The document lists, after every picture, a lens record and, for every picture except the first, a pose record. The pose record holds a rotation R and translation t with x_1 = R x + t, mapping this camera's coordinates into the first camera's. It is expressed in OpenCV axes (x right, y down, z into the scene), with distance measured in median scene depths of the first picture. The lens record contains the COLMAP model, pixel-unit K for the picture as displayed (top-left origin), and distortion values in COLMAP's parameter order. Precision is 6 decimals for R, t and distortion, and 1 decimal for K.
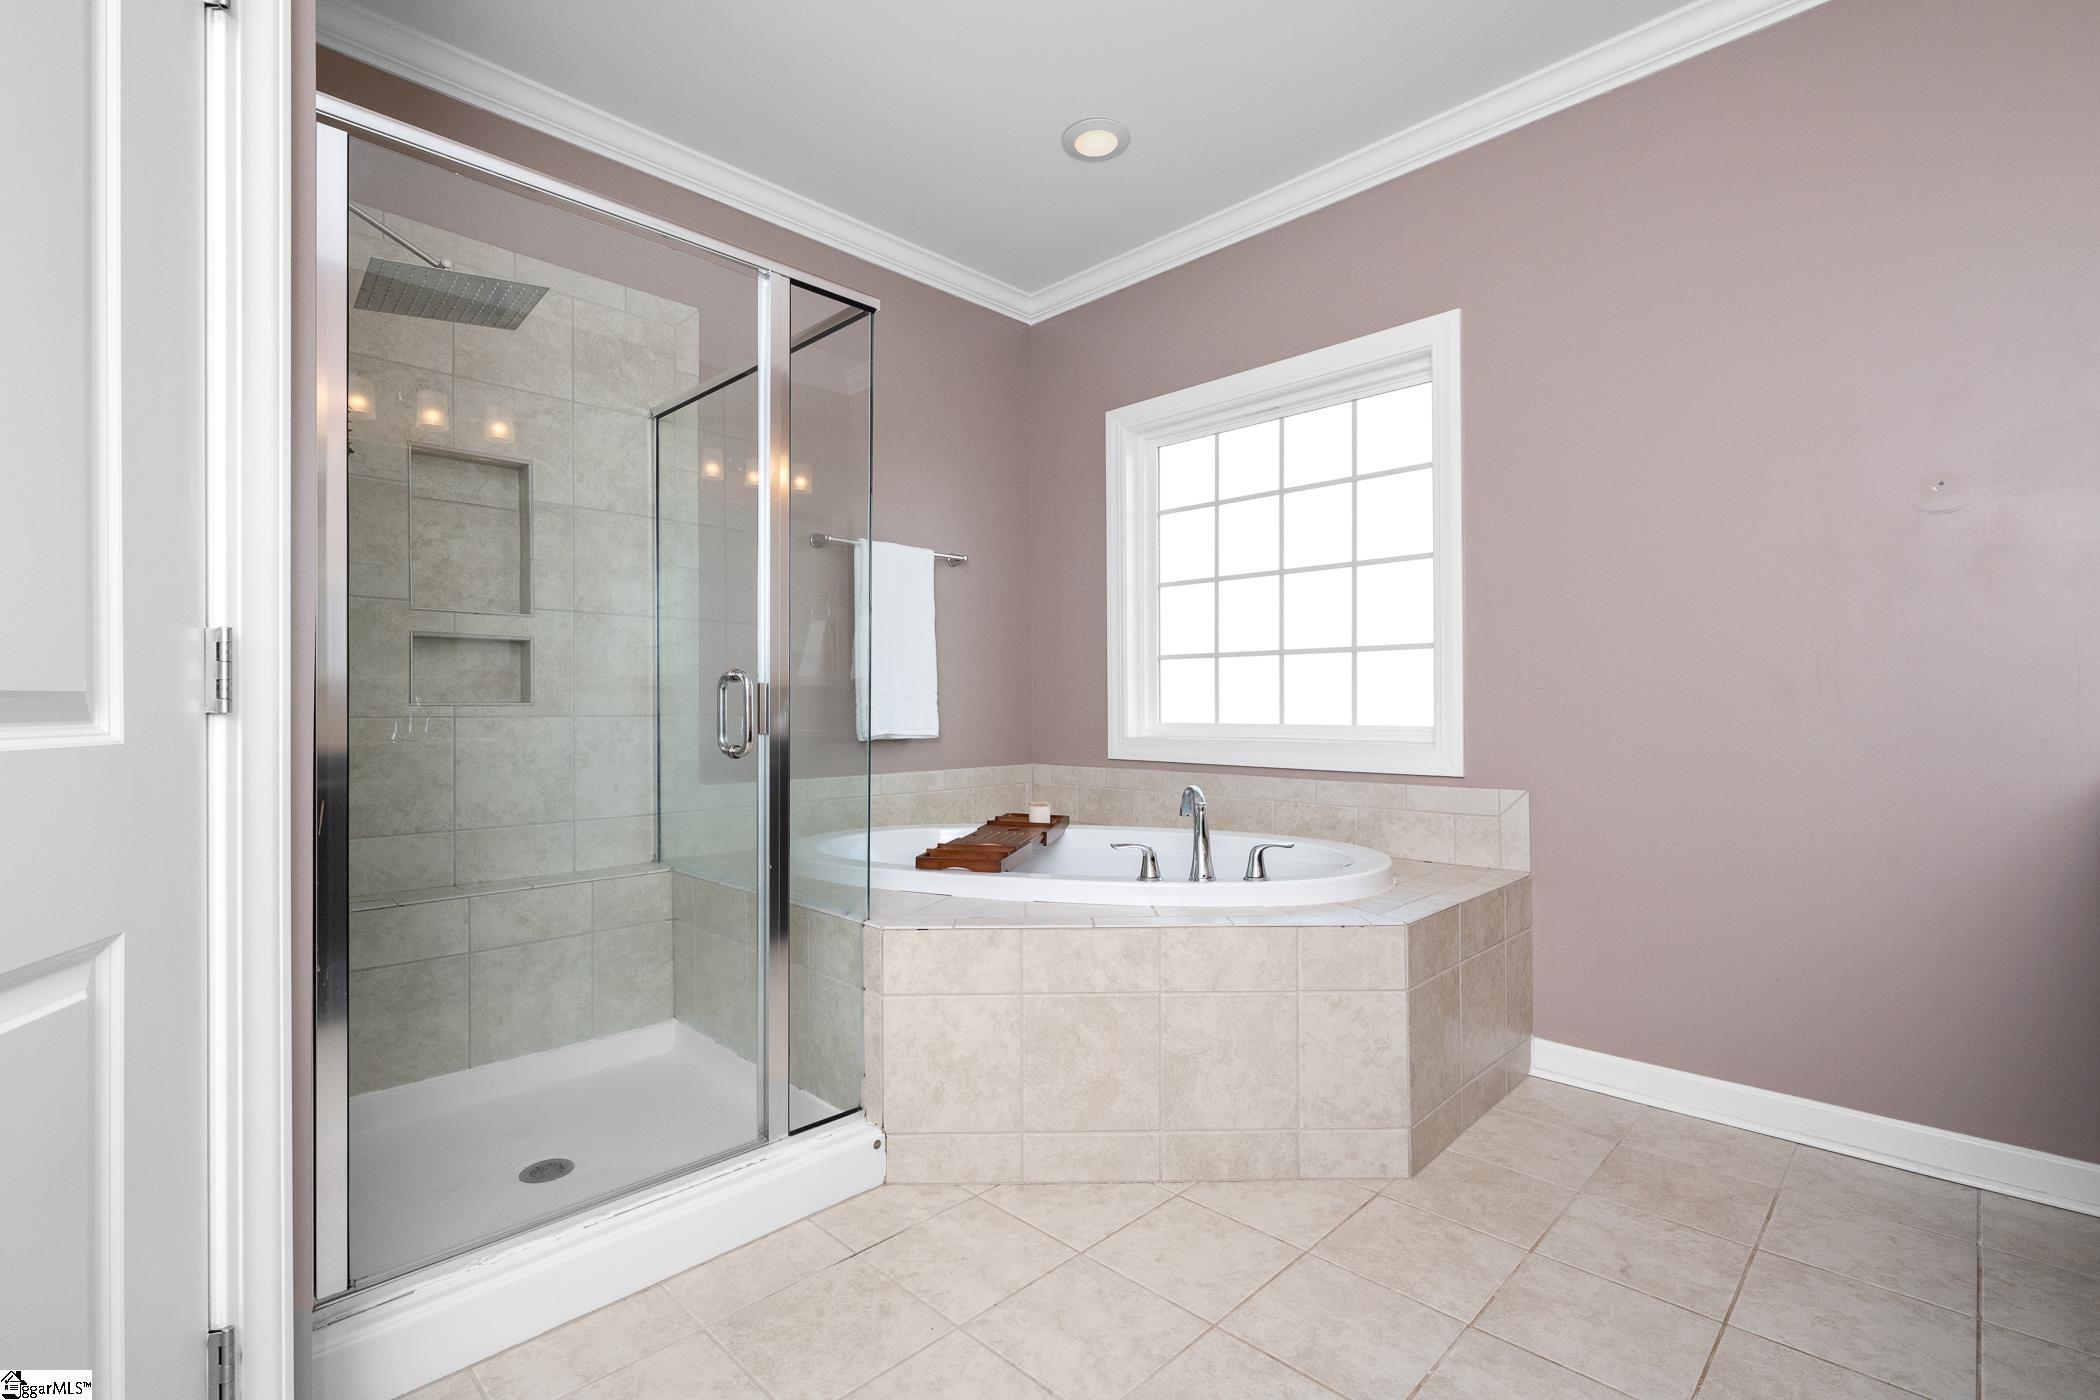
lens RADIAL K [[933.3, 0, 1050.7], [0, 933.3, 706.0], [0, 0, 1]] dist [0.003524, -0.000213]
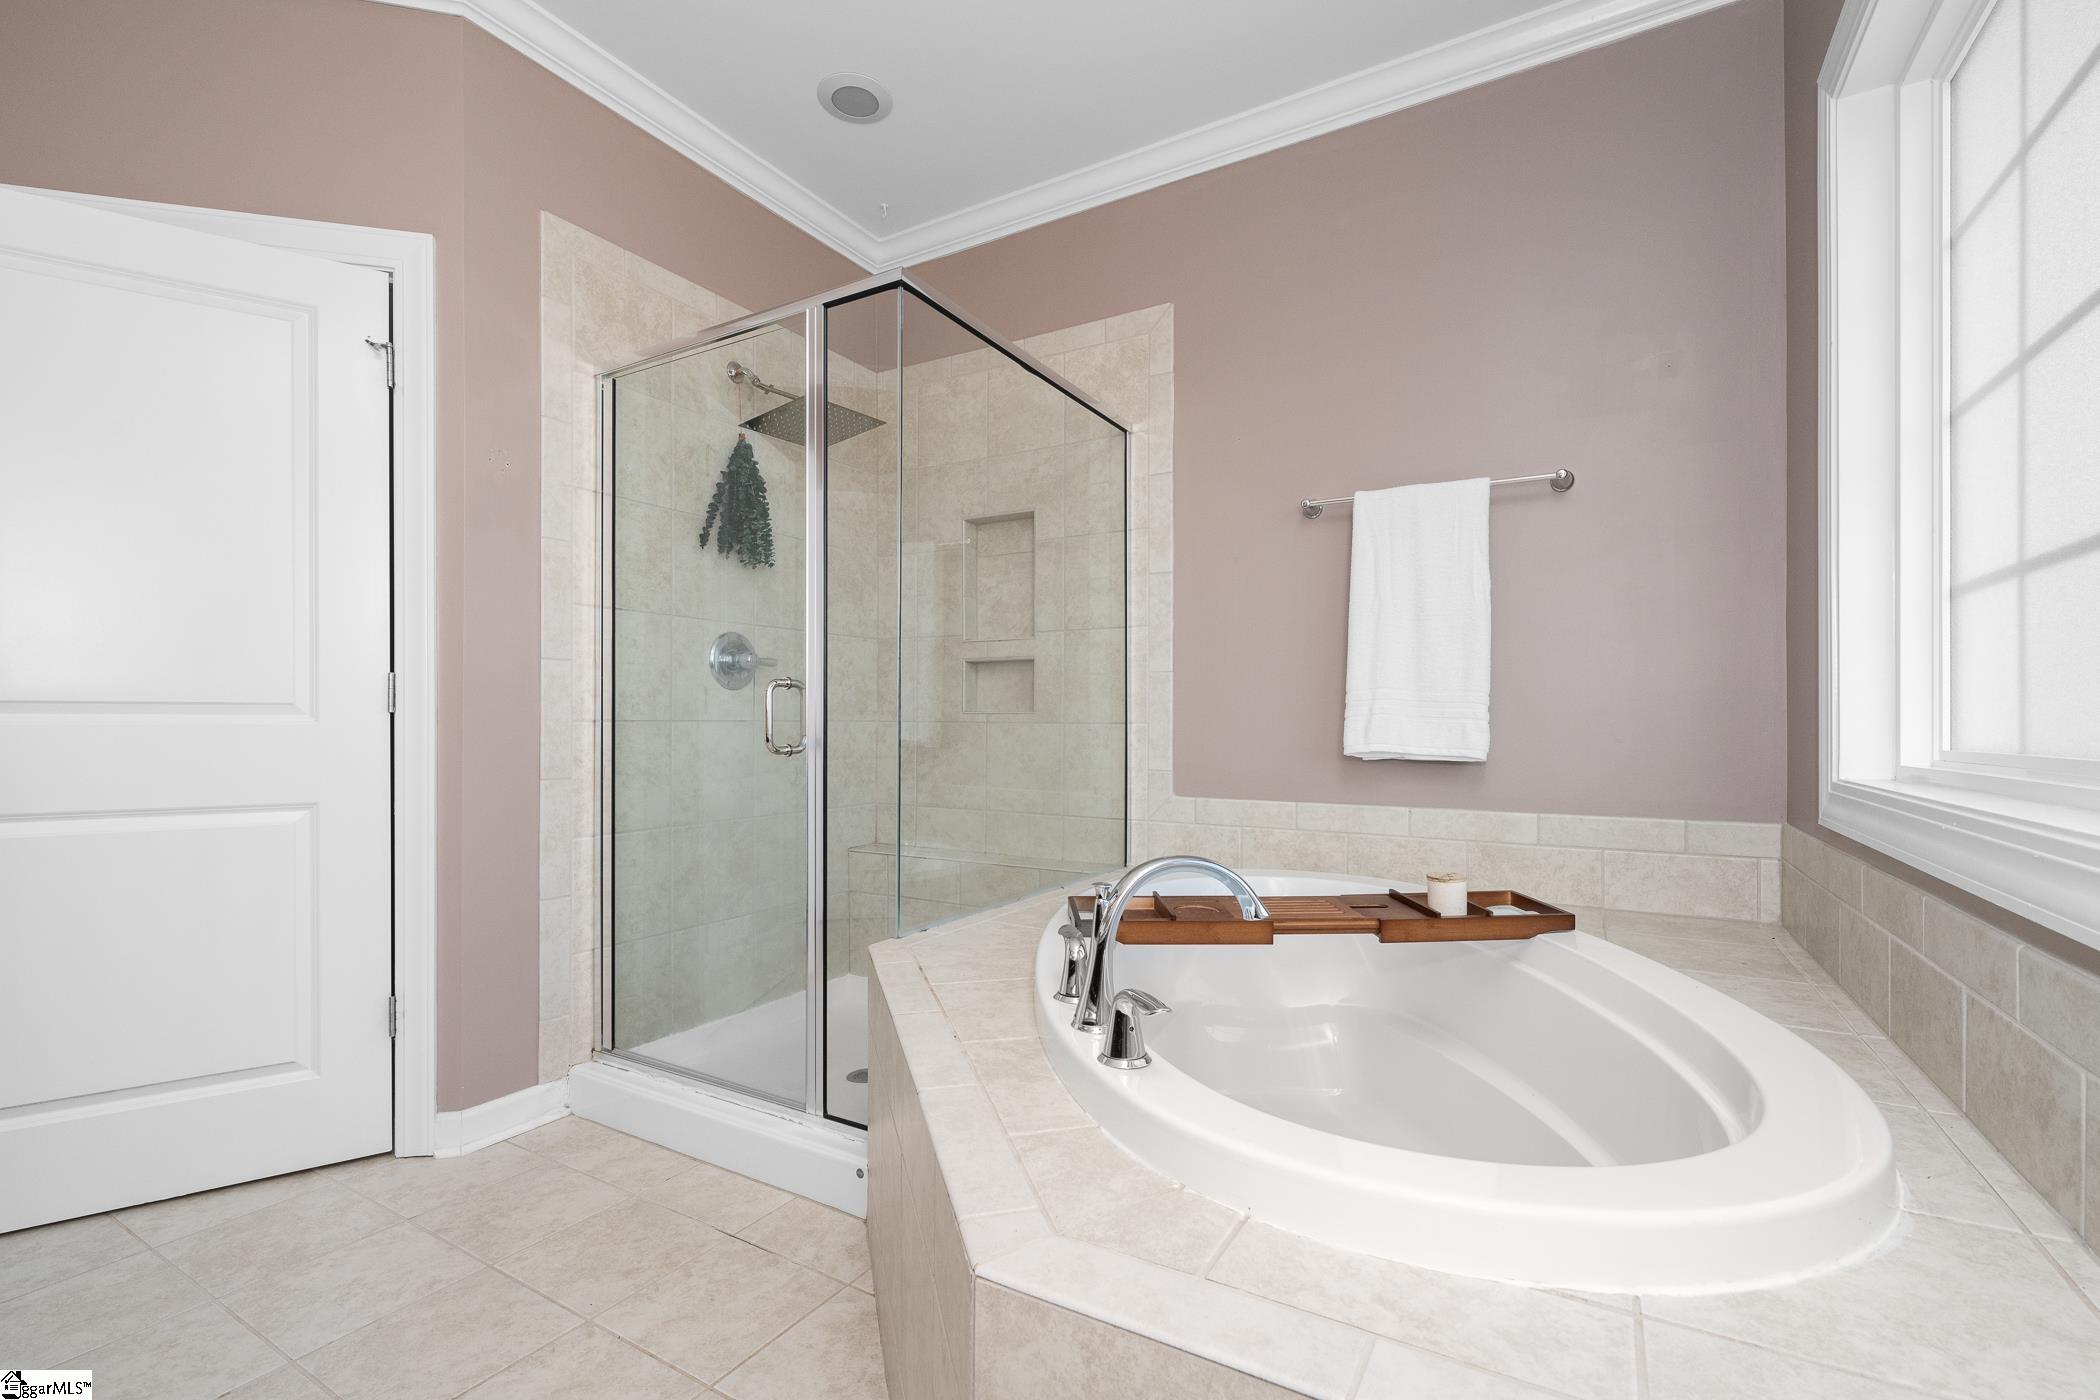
lens RADIAL K [[933.3, 0, 1058.4], [0, 933.3, 718.4], [0, 0, 1]] dist [0.003524, -0.000213]
pose [[0.246332, -0.001745, -0.969184, 0.620260], [-0.003815, 0.999989, -0.002770, 0.008868], [0.969178, 0.004380, 0.246323, 0.763206]]
